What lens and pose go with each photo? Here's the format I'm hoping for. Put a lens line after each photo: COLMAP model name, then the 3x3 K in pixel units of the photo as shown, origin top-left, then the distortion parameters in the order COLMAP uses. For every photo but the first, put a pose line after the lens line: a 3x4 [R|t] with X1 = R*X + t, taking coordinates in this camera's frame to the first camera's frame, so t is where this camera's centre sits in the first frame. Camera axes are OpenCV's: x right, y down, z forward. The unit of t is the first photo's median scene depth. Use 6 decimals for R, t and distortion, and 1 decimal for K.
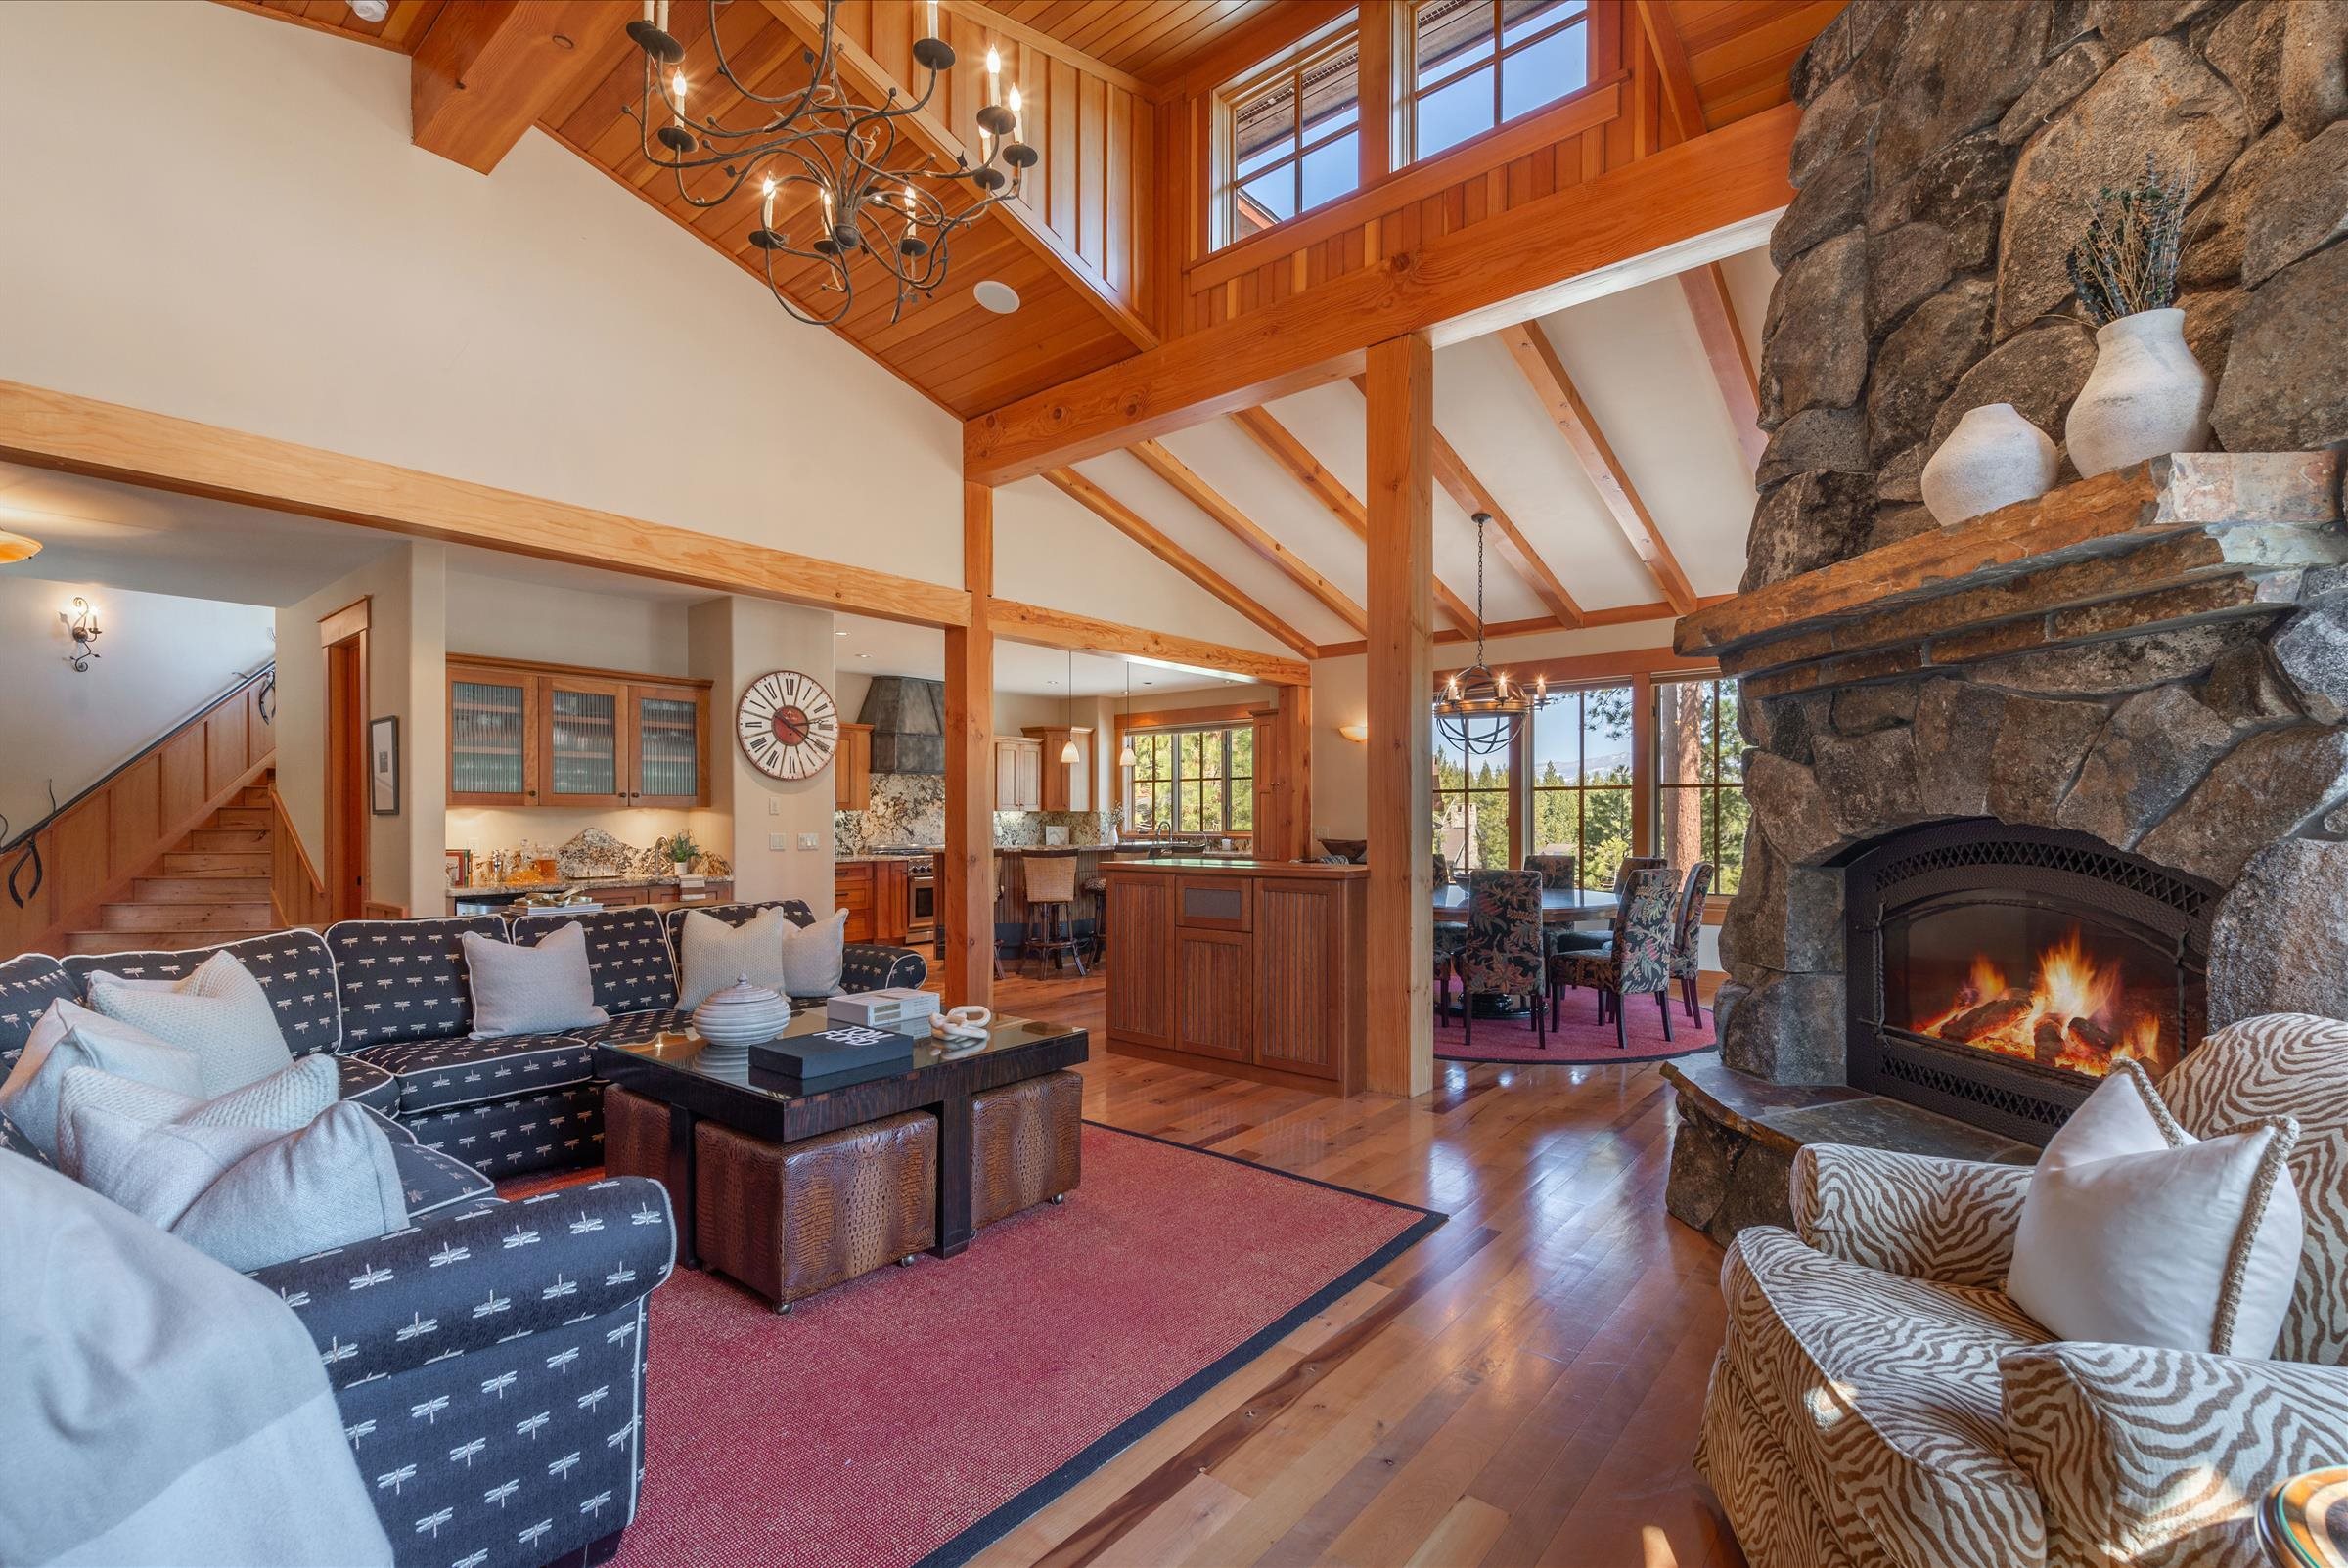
lens RADIAL K [[936.1, 0, 1167.1], [0, 936.1, 807.8], [0, 0, 1]] dist [0.014142, -0.000042]
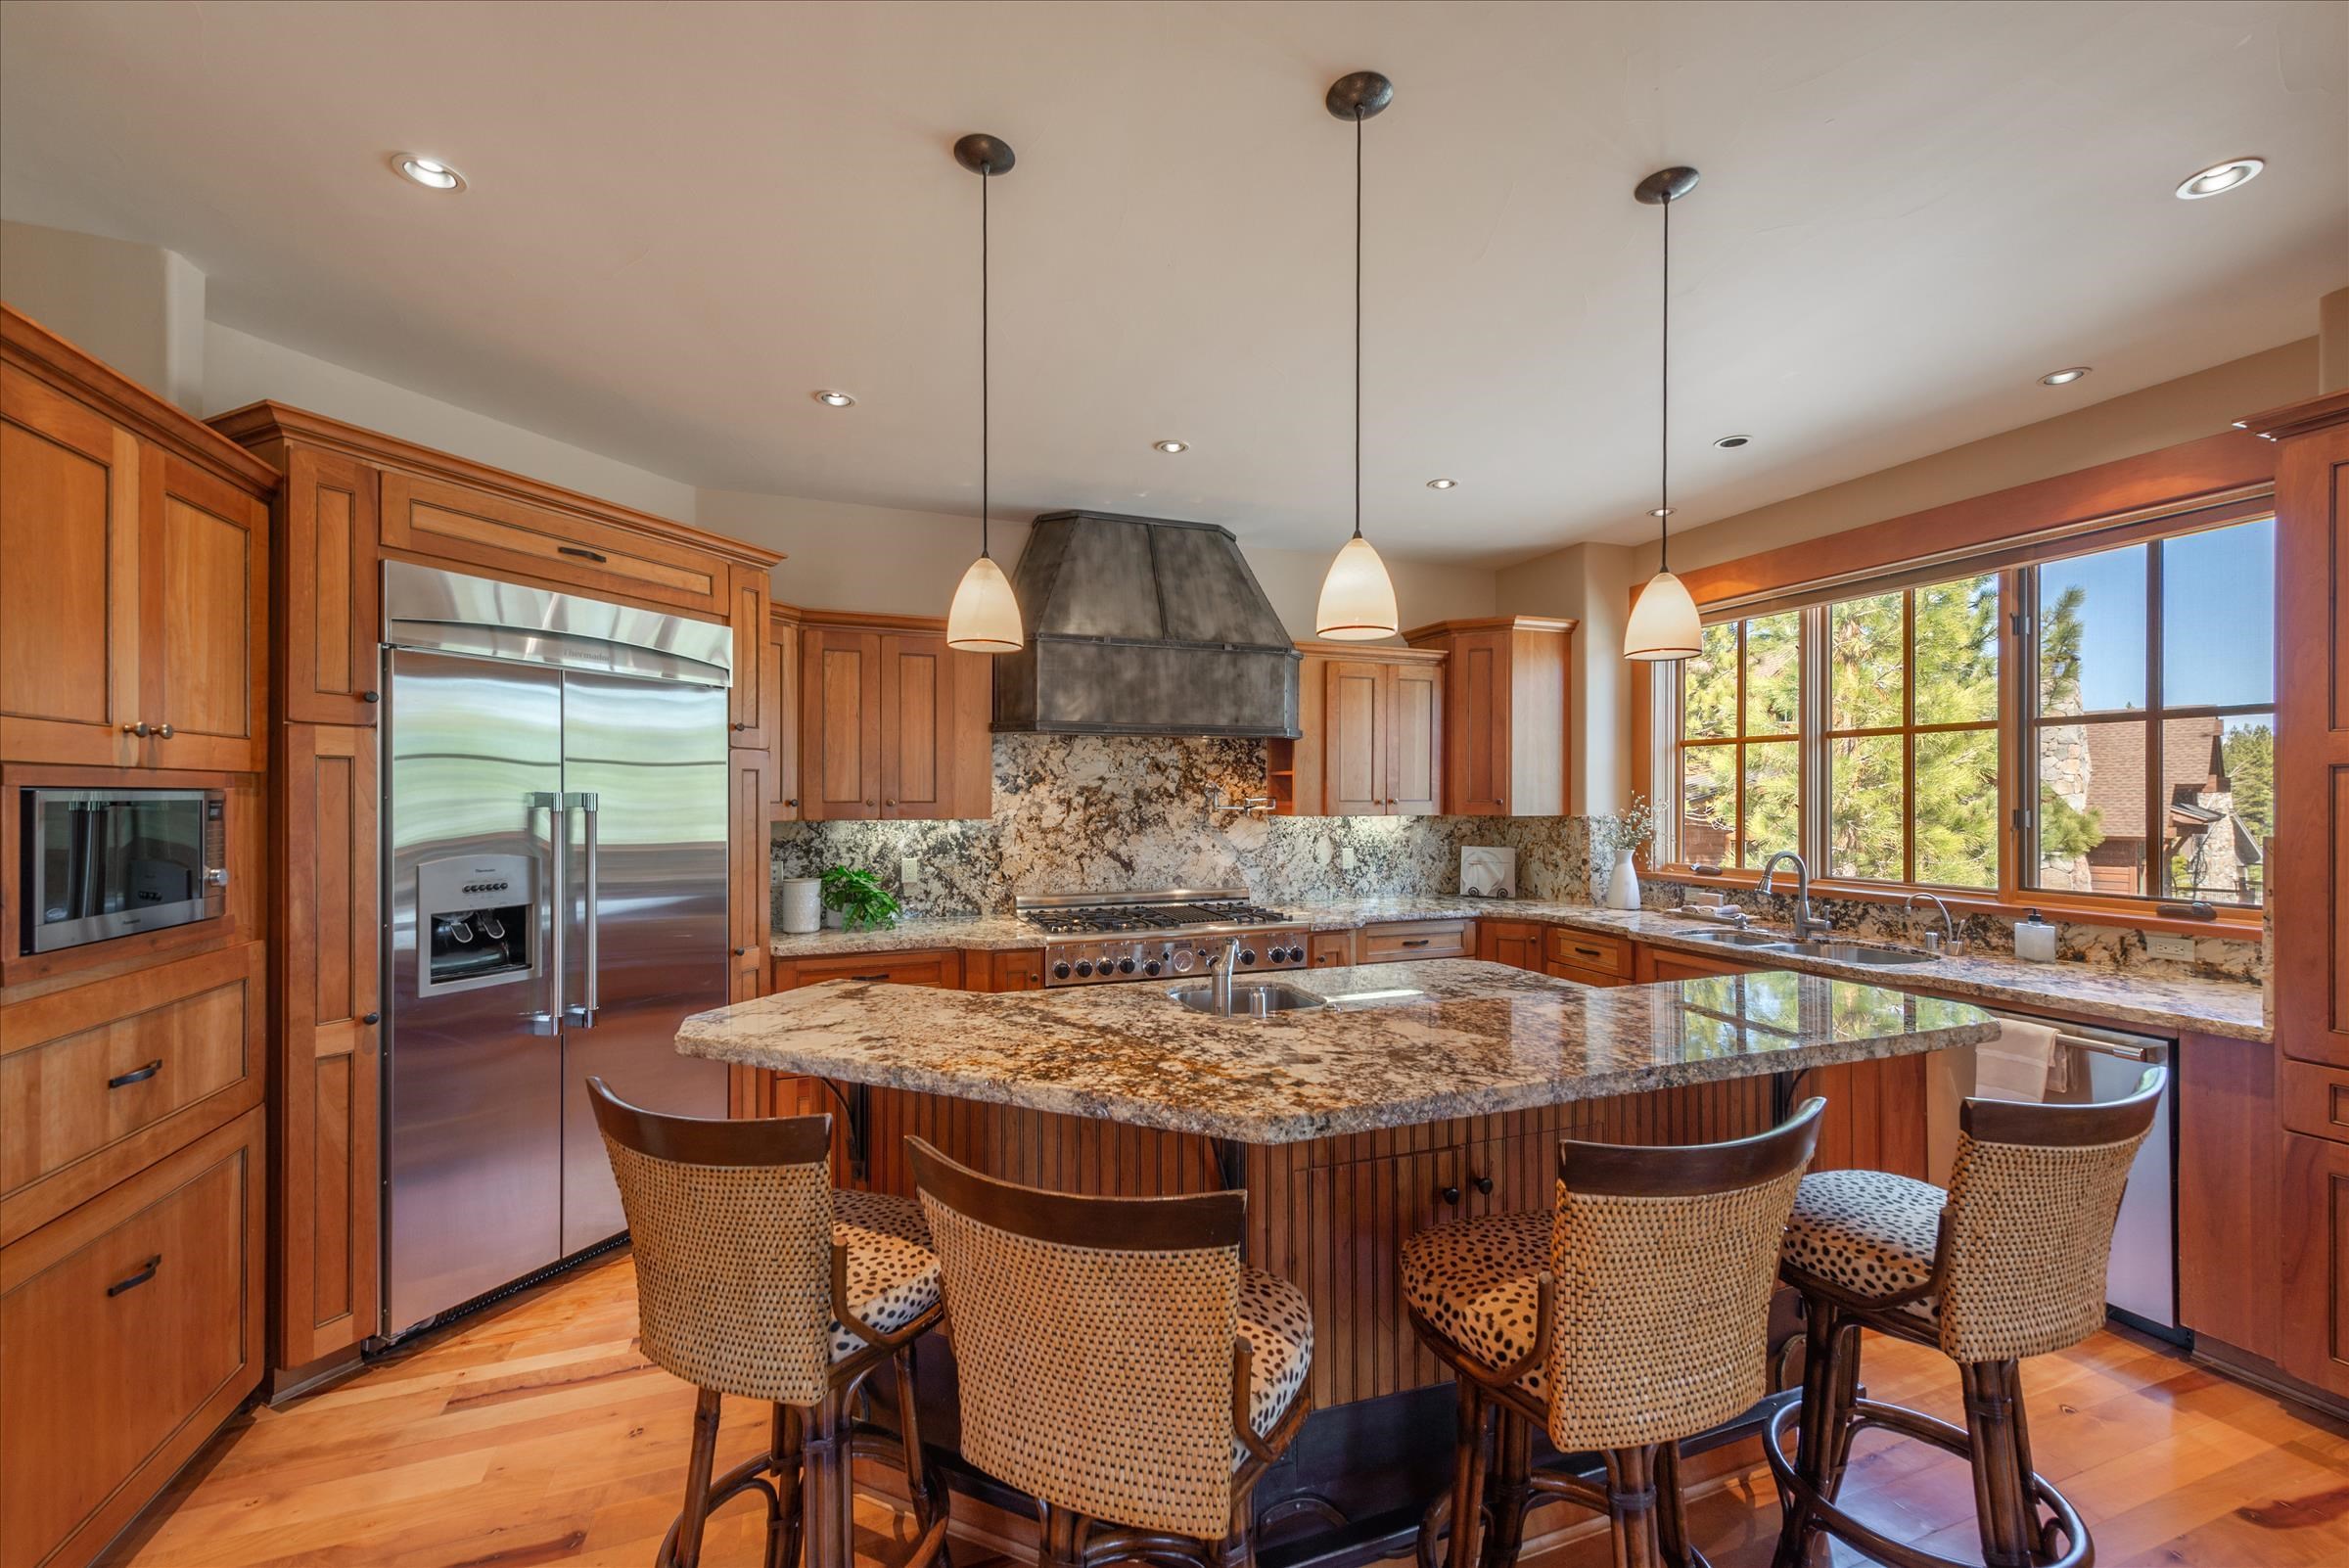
lens RADIAL K [[936.6, 0, 1189.0], [0, 936.6, 788.0], [0, 0, 1]] dist [0.014142, -0.000042]
pose [[0.871073, -0.002195, -0.491149, -0.023390], [0.003317, 0.999994, 0.001413, -0.010667], [0.491143, -0.002860, 0.871074, 0.594408]]
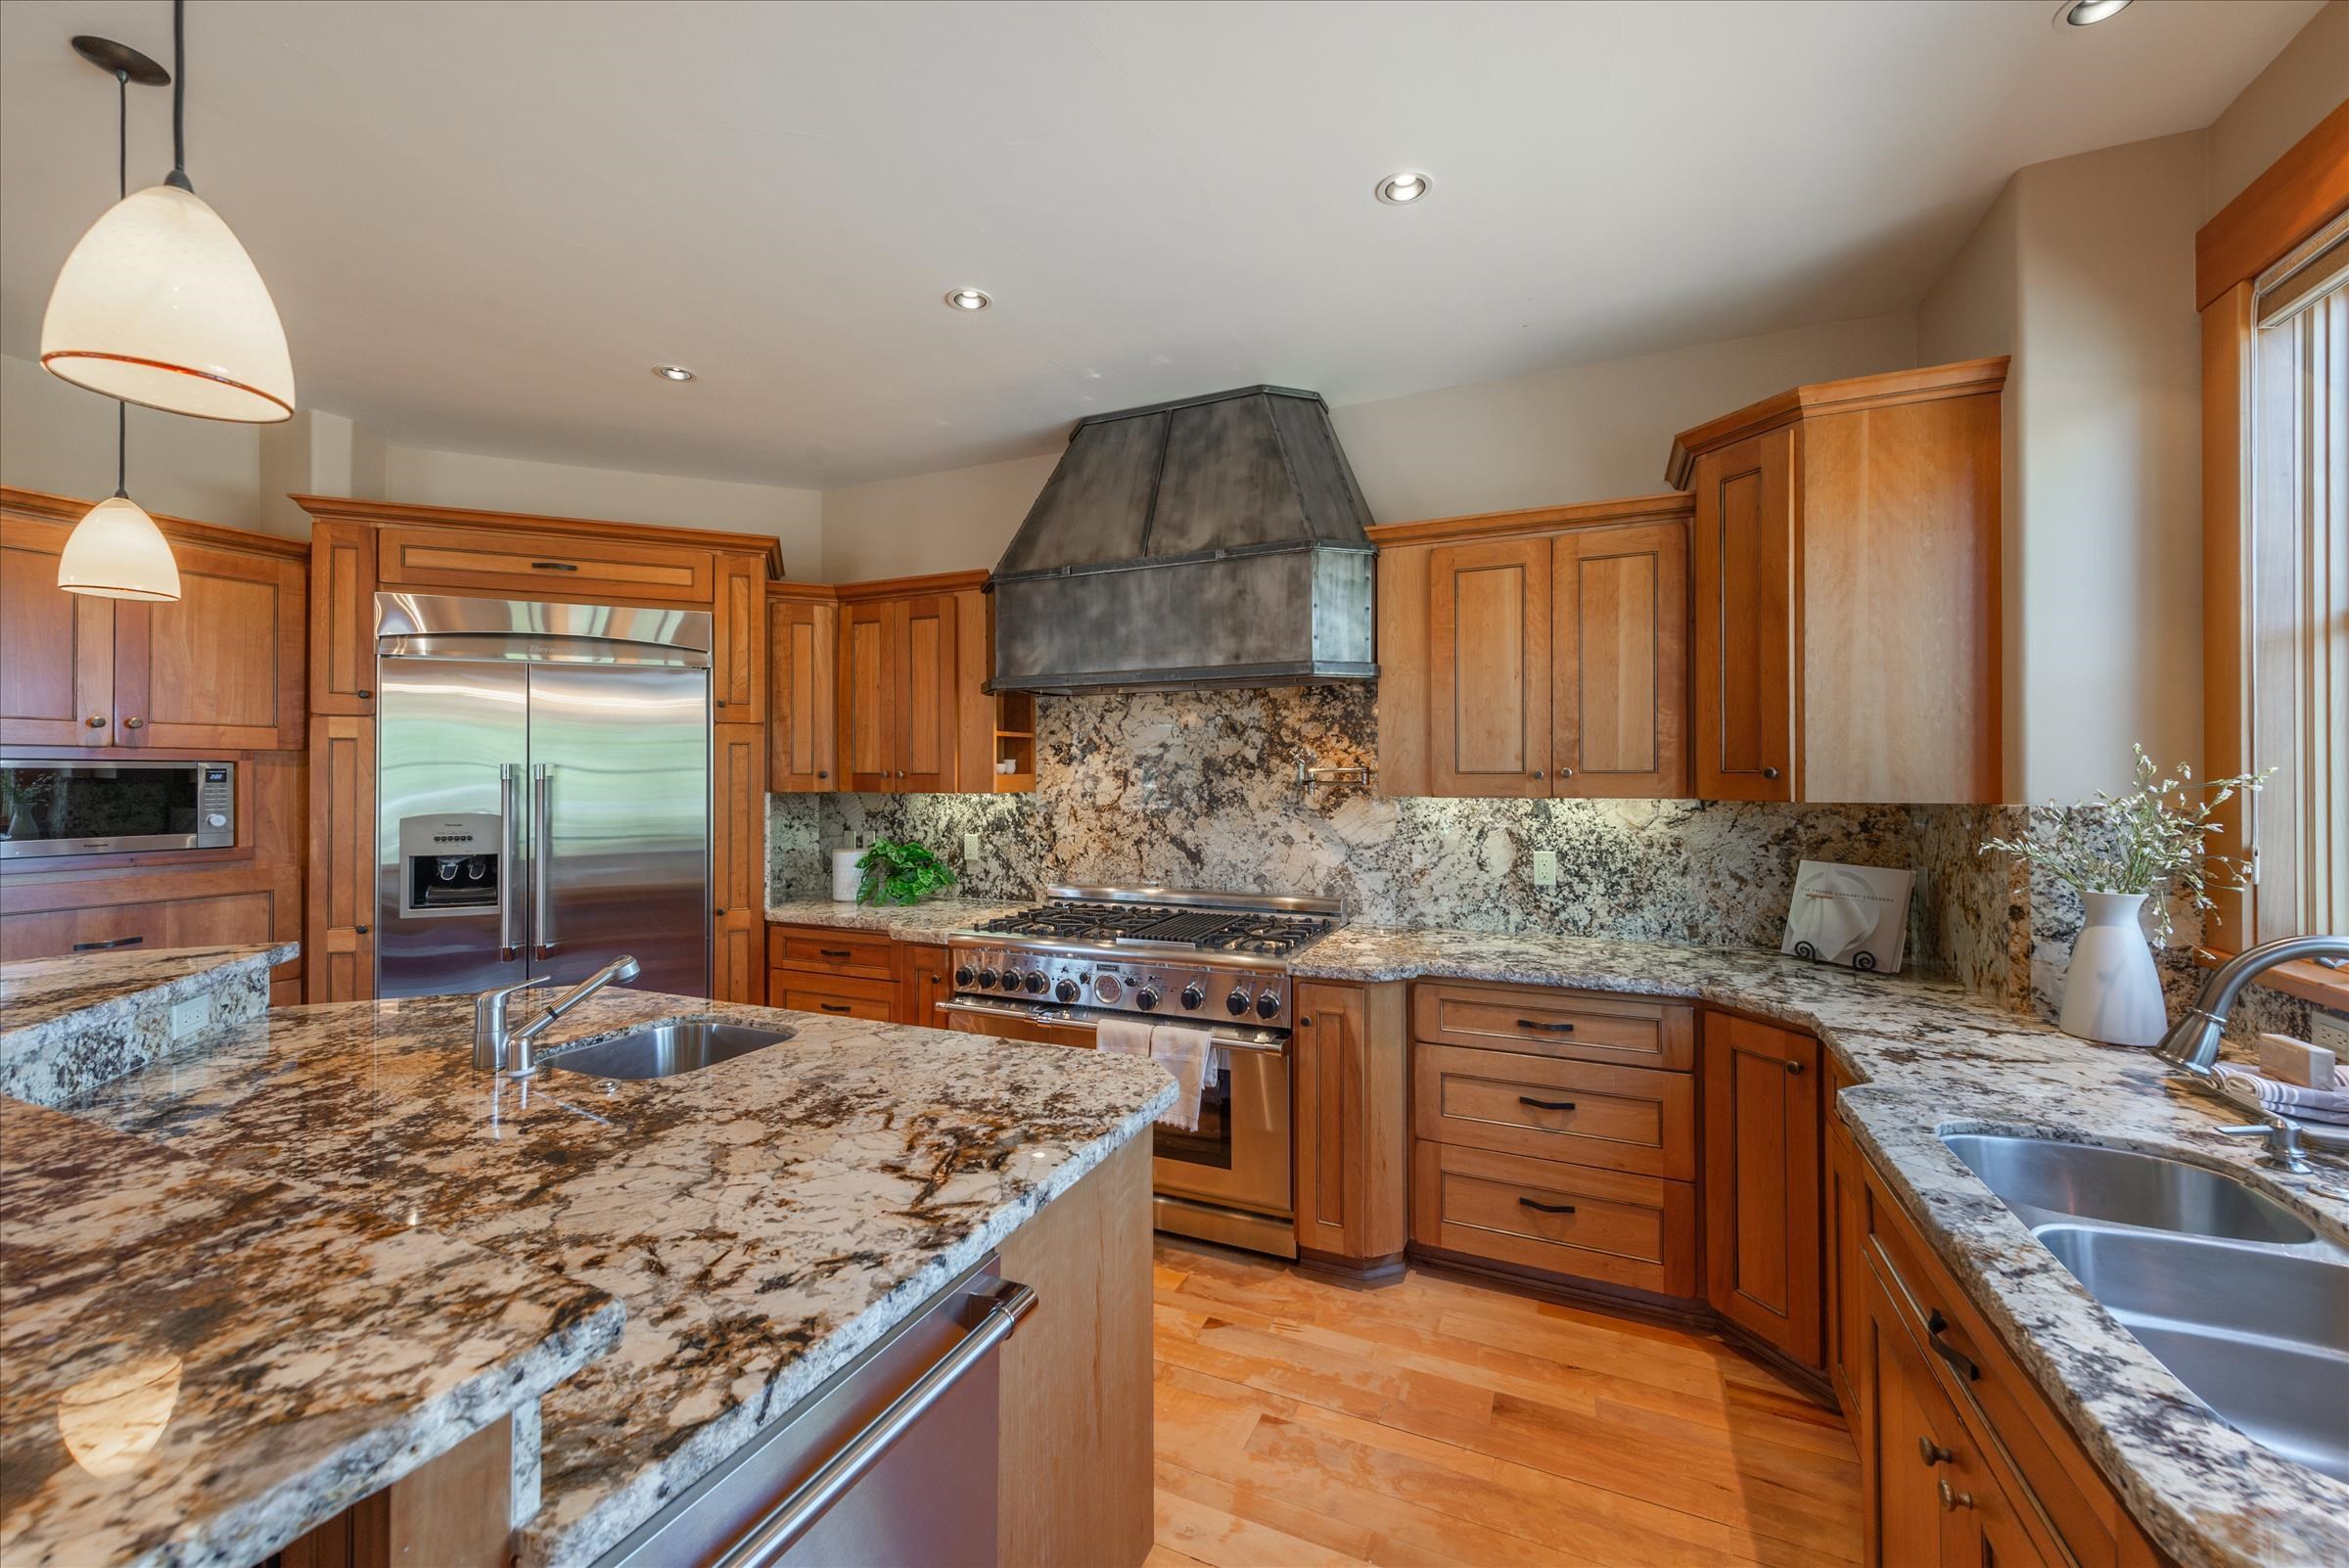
lens RADIAL K [[936.6, 0, 1189.9], [0, 936.6, 769.2], [0, 0, 1]] dist [0.014142, -0.000042]
pose [[0.267641, -0.006176, -0.963499, 0.064037], [0.010240, 0.999941, -0.003565, -0.004451], [0.963464, -0.008912, 0.267688, 0.867056]]
